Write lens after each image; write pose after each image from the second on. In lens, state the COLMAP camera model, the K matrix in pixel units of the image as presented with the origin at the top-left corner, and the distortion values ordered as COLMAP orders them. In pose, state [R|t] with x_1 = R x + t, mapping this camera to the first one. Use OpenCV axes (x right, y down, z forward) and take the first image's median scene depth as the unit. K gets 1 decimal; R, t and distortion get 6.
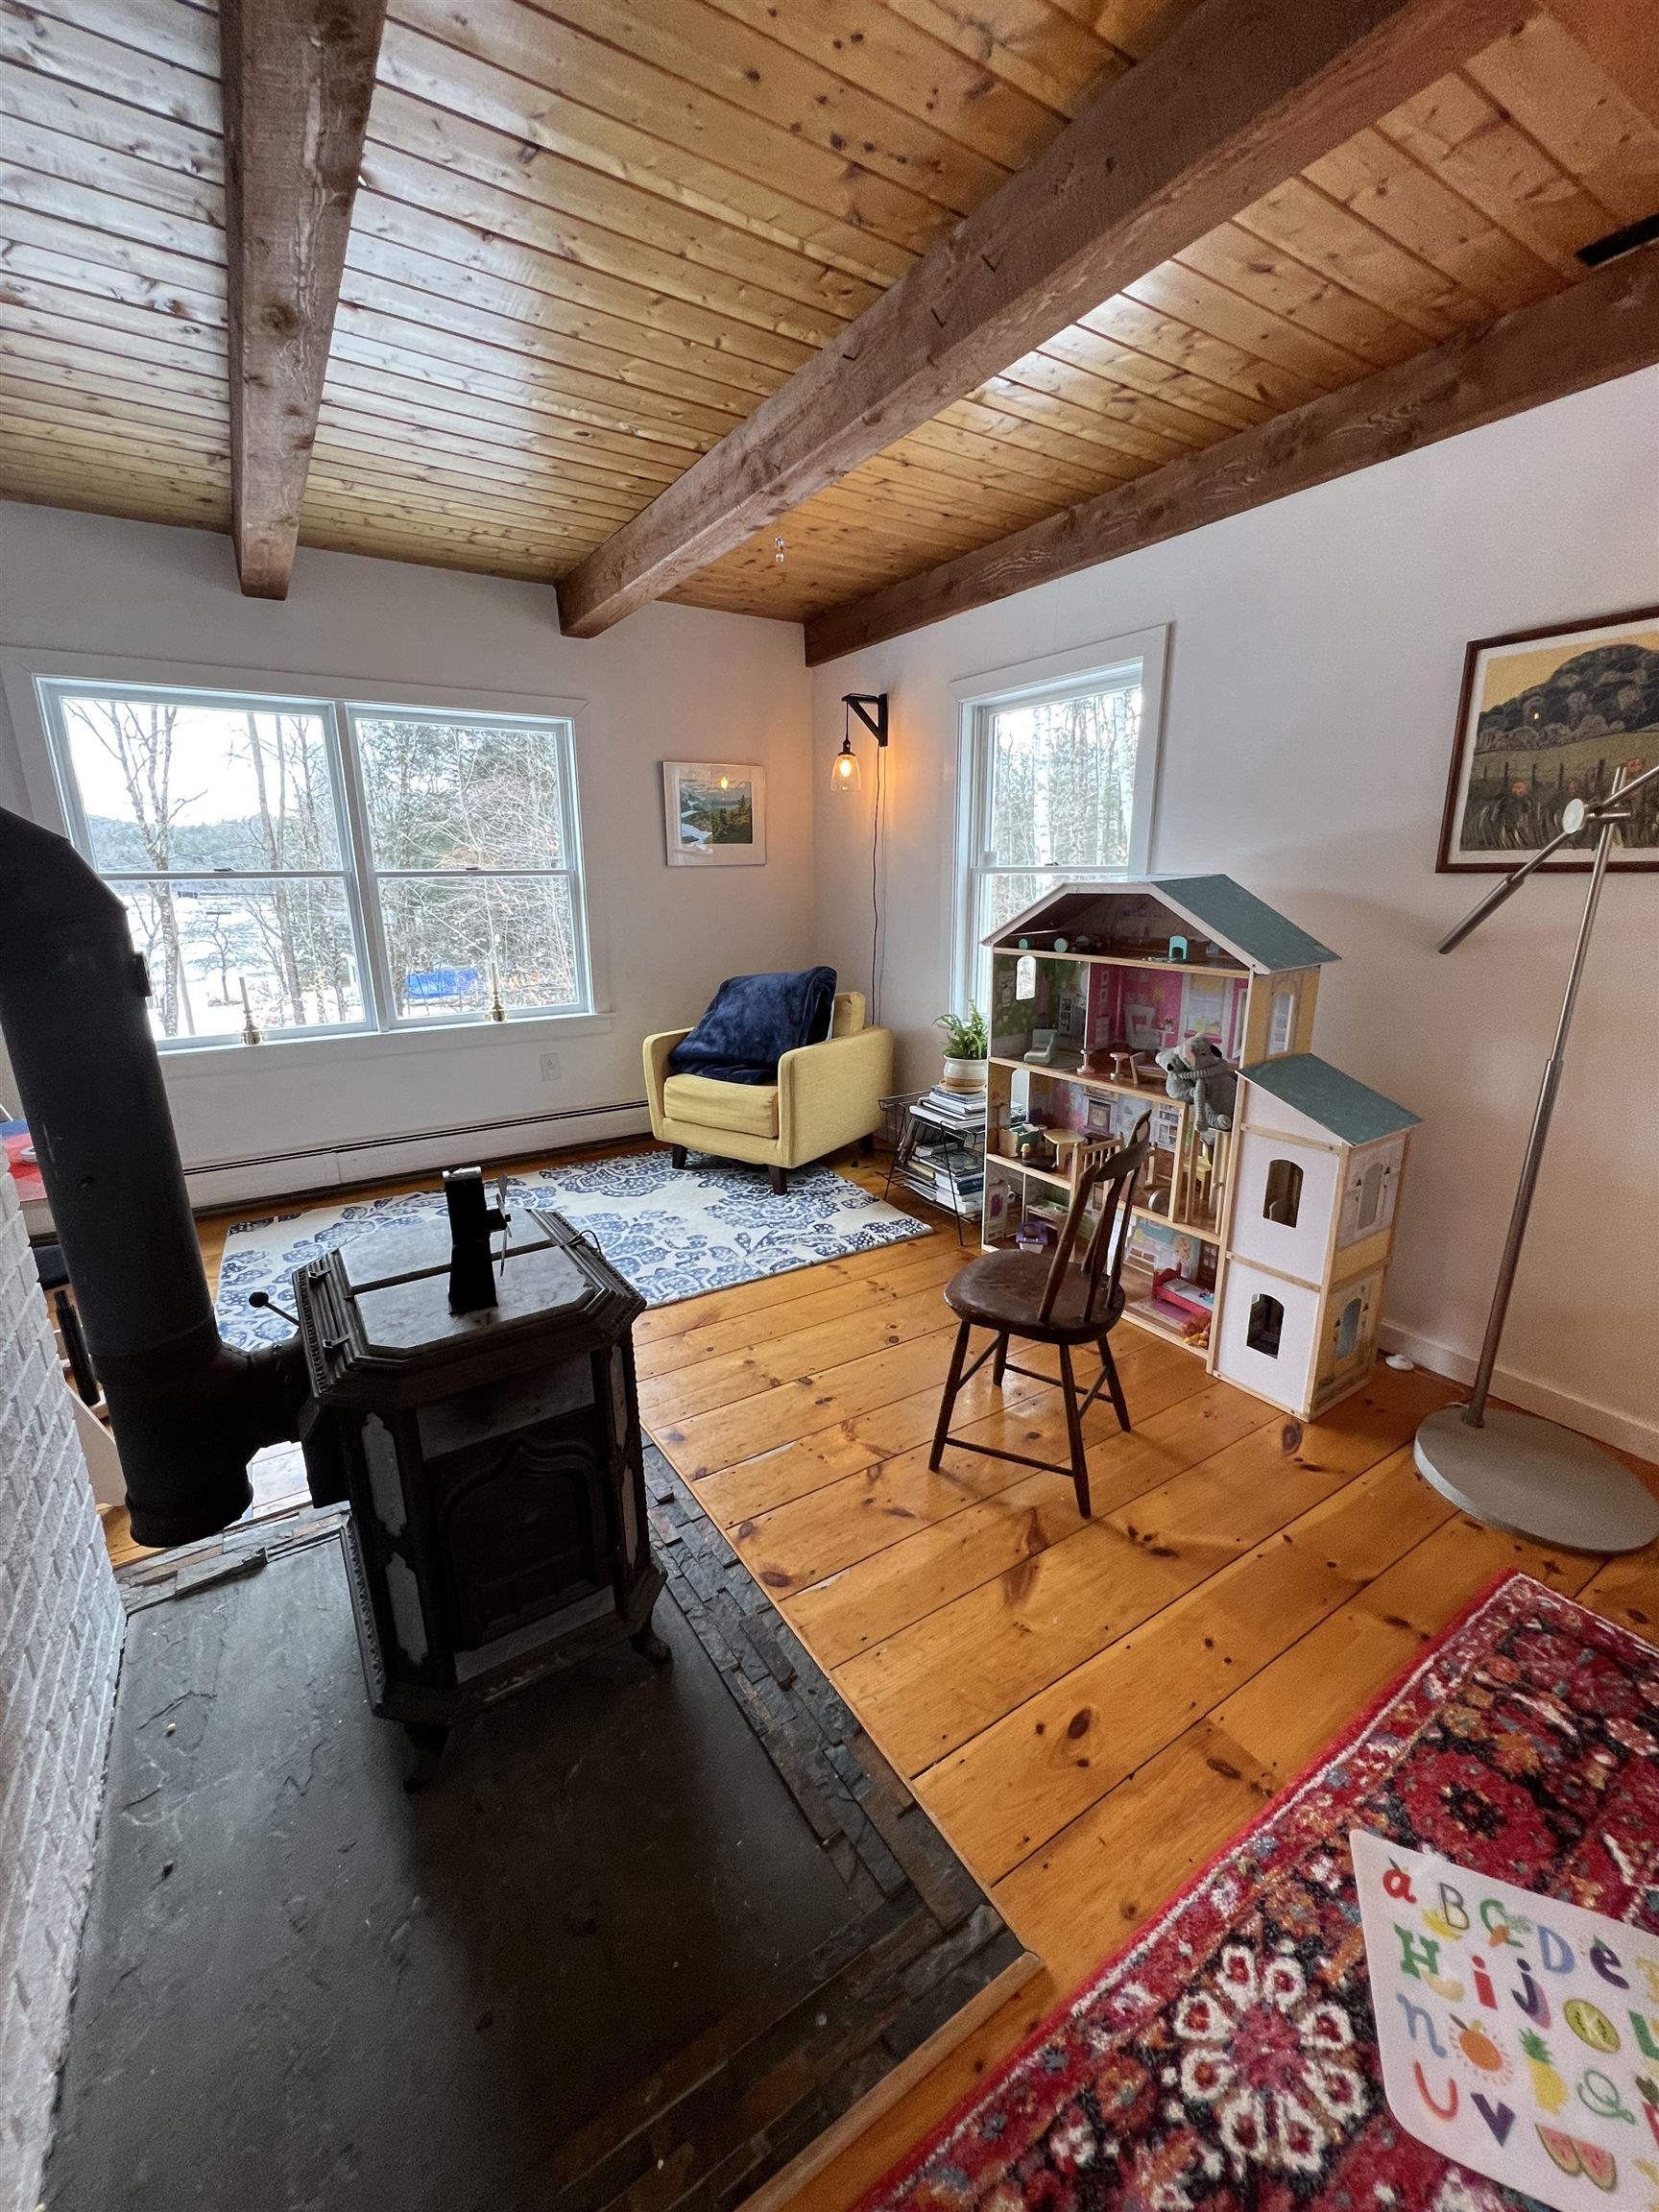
lens RADIAL K [[887.9, 0, 828.2], [0, 887.9, 1109.6], [0, 0, 1]] dist [0.000412, 0.000003]
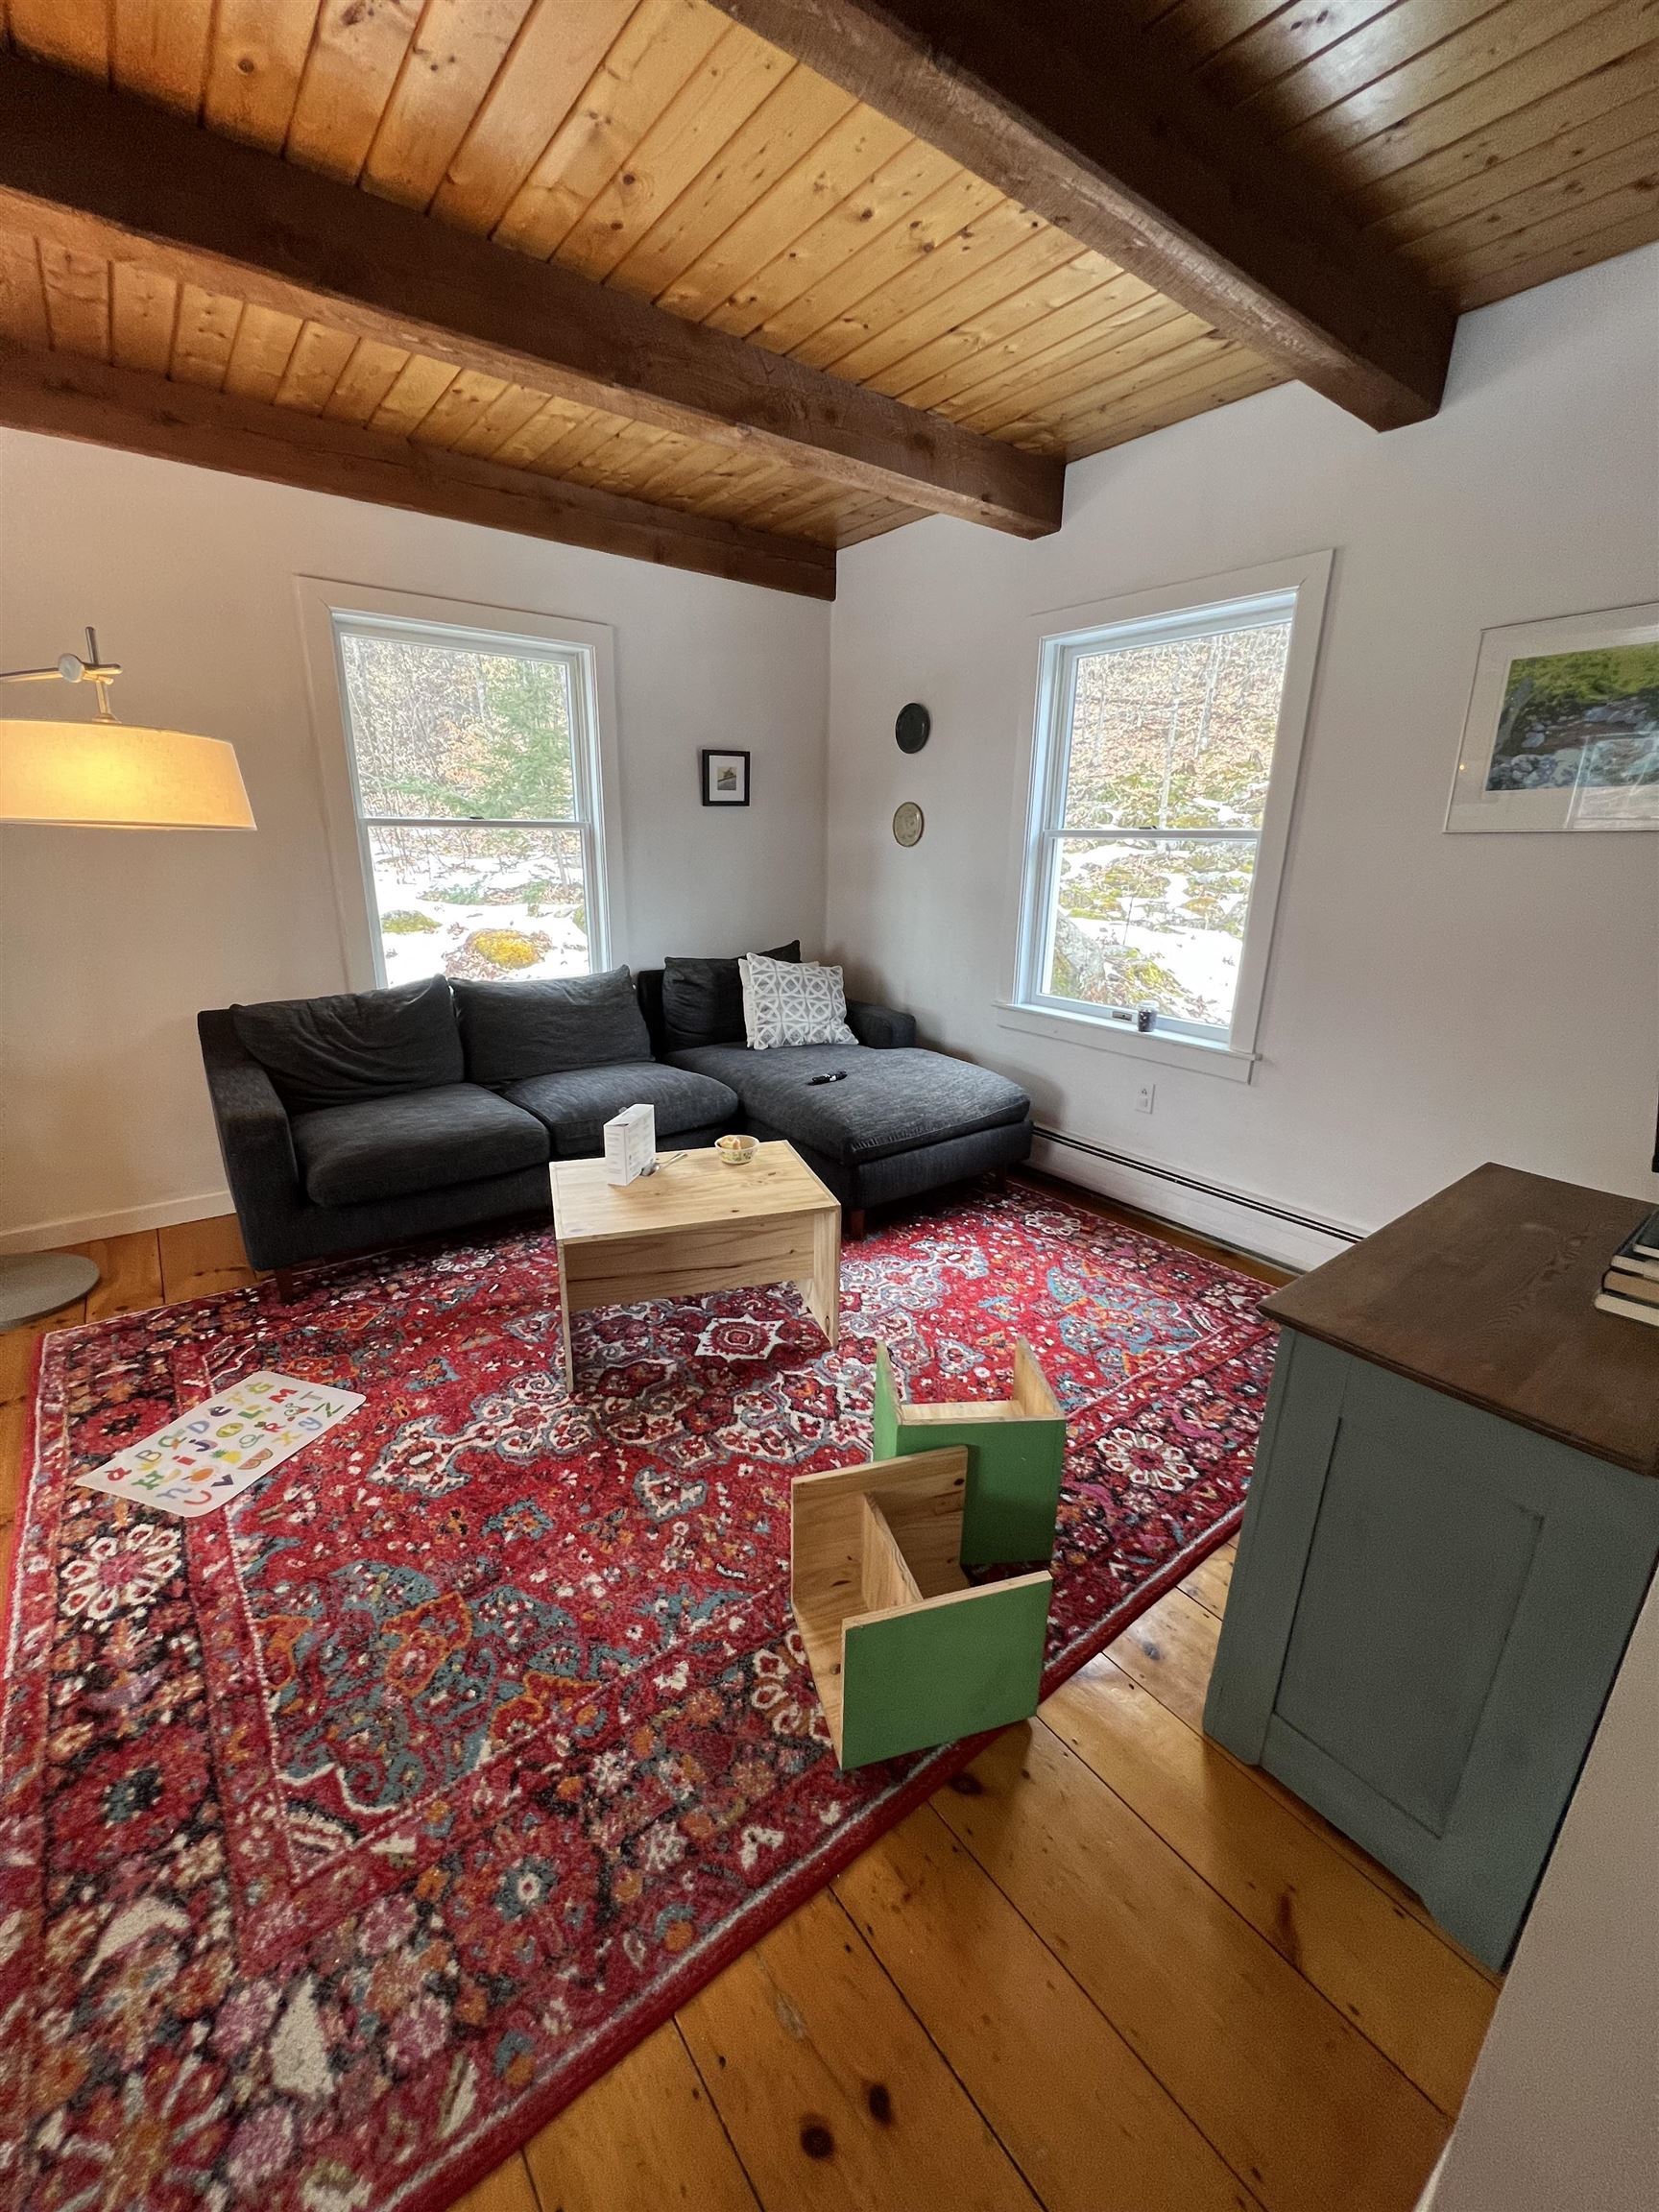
lens RADIAL K [[887.9, 0, 828.2], [0, 887.9, 1109.6], [0, 0, 1]] dist [0.000412, 0.000003]
pose [[-0.083855, -0.290492, 0.953196, -0.759291], [0.247518, 0.920514, 0.302306, 0.123835], [-0.965248, 0.261283, -0.005287, -0.357893]]
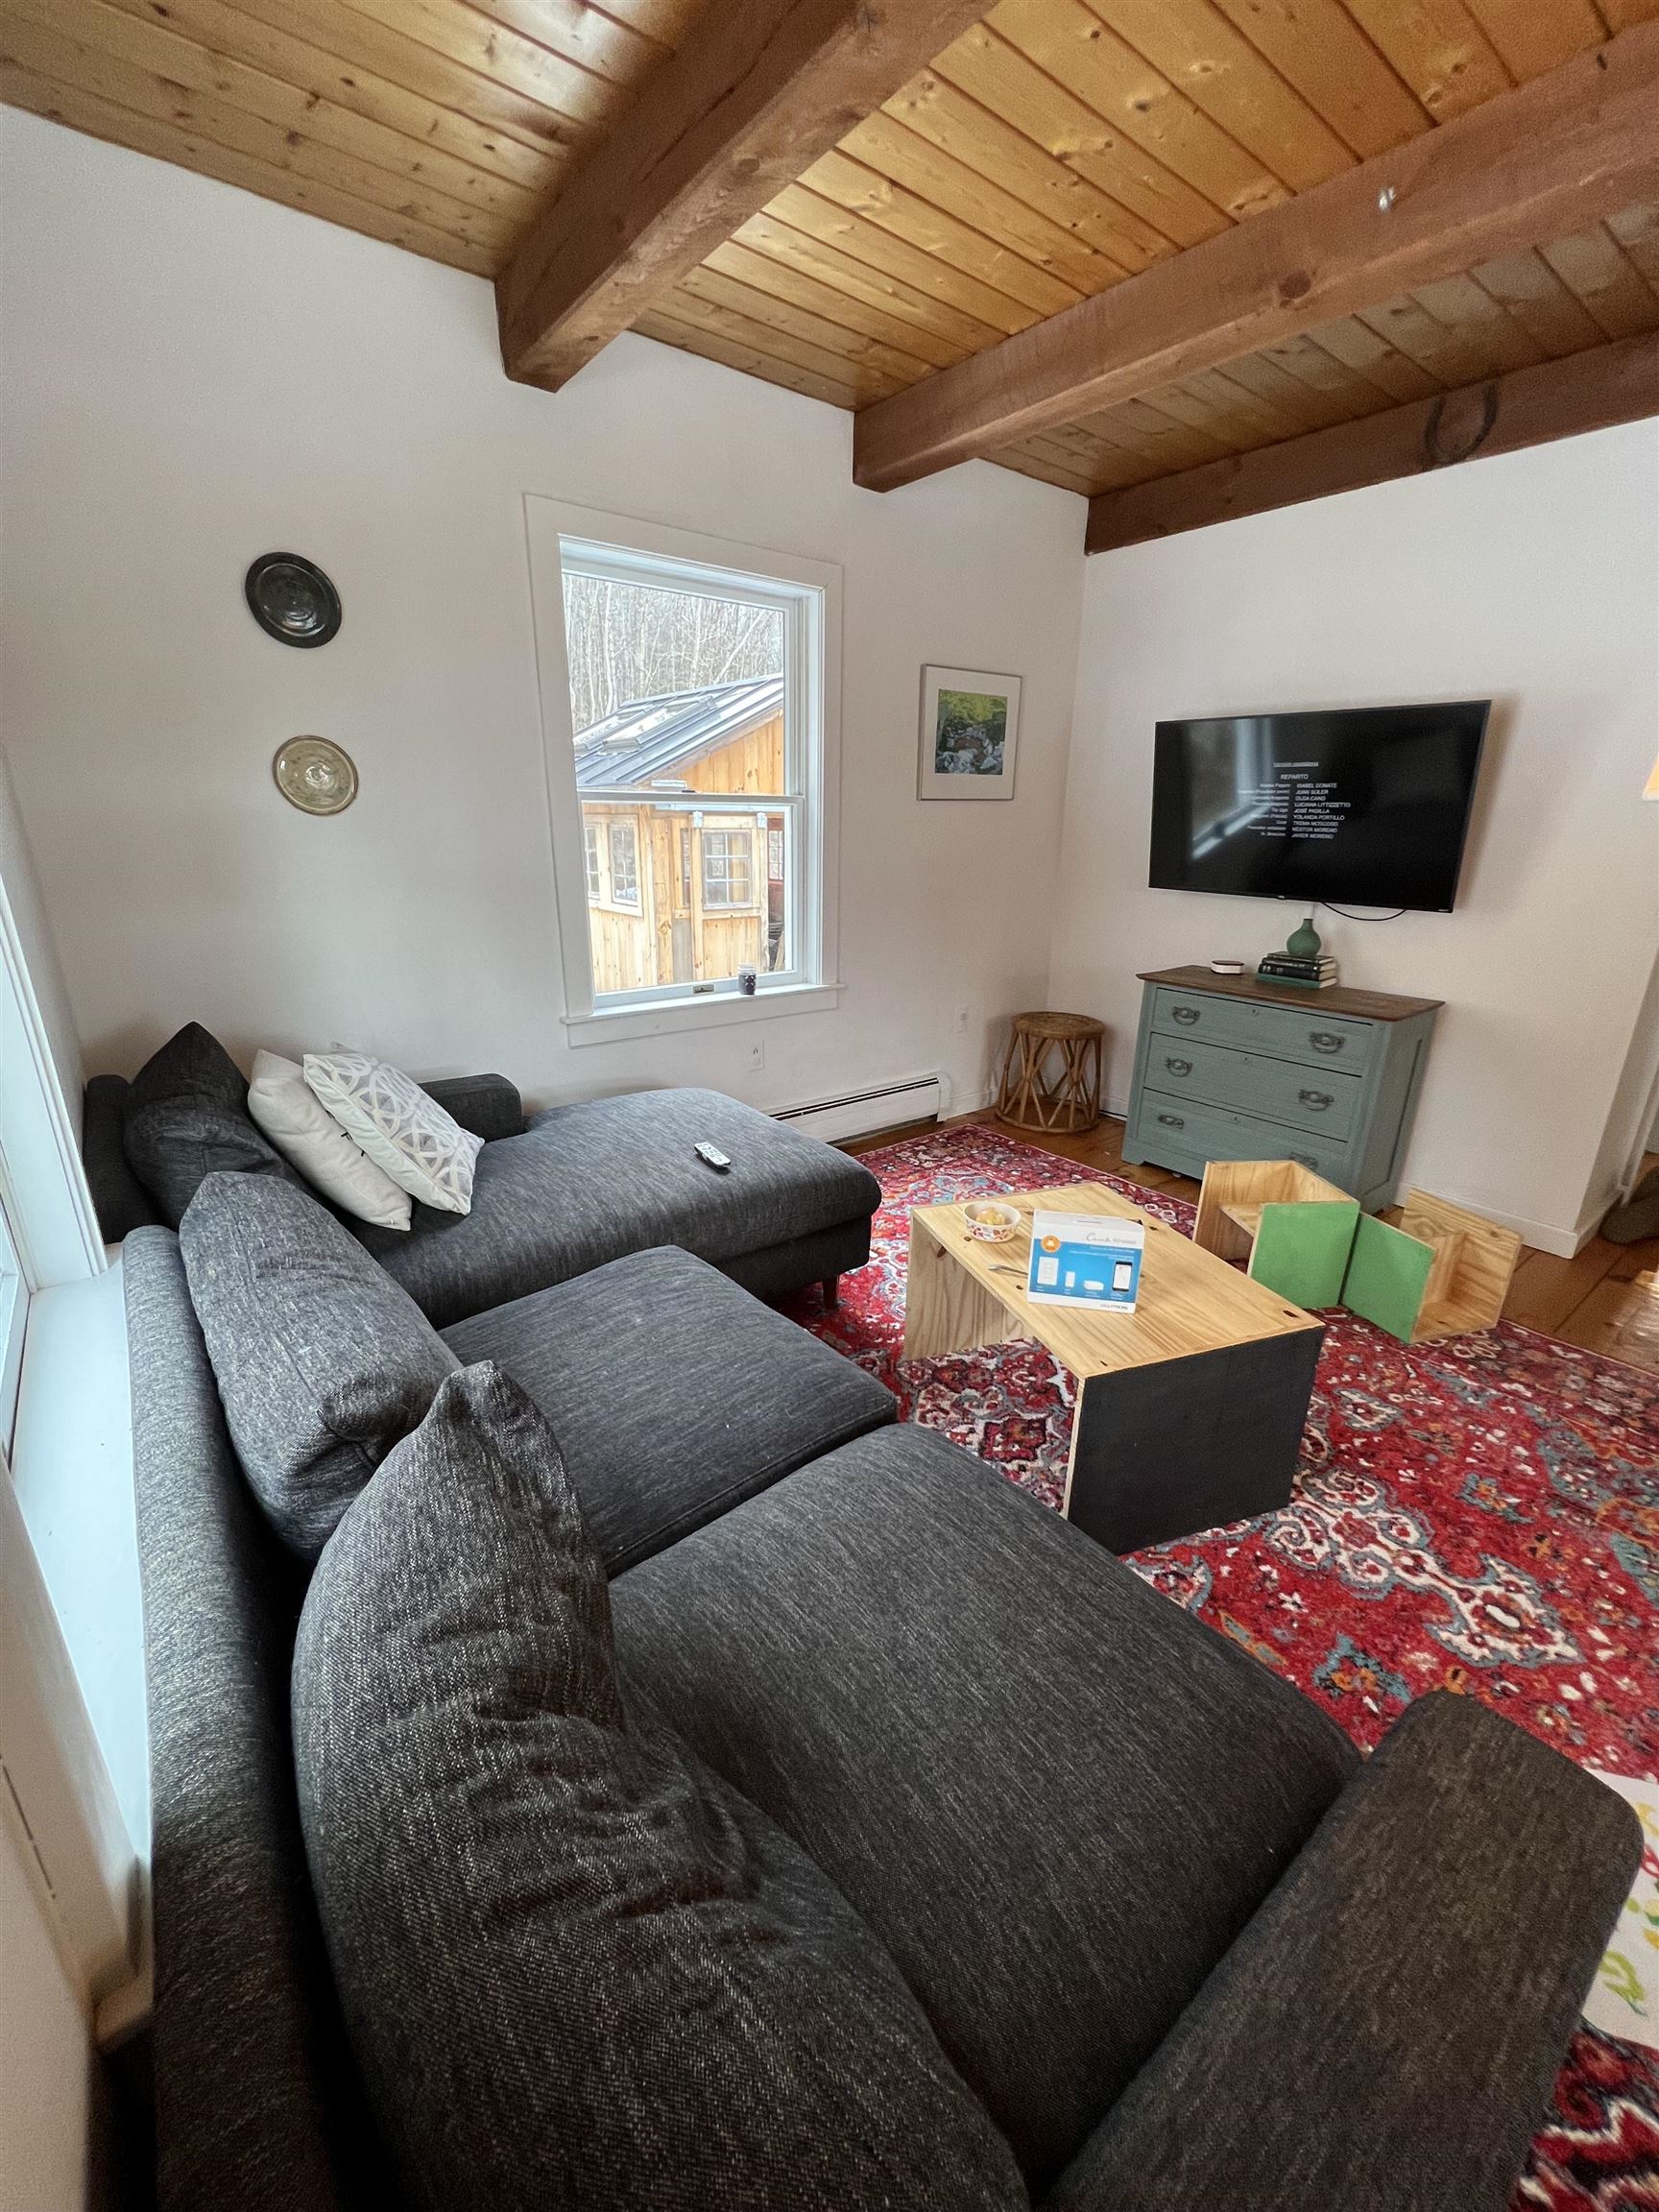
lens RADIAL K [[887.9, 0, 828.2], [0, 887.9, 1109.6], [0, 0, 1]] dist [0.000412, 0.000003]
pose [[-0.994850, 0.026670, -0.097781, 1.738554], [-0.031826, 0.833755, 0.551217, -0.253037], [0.096227, 0.551490, -0.828613, 1.083766]]
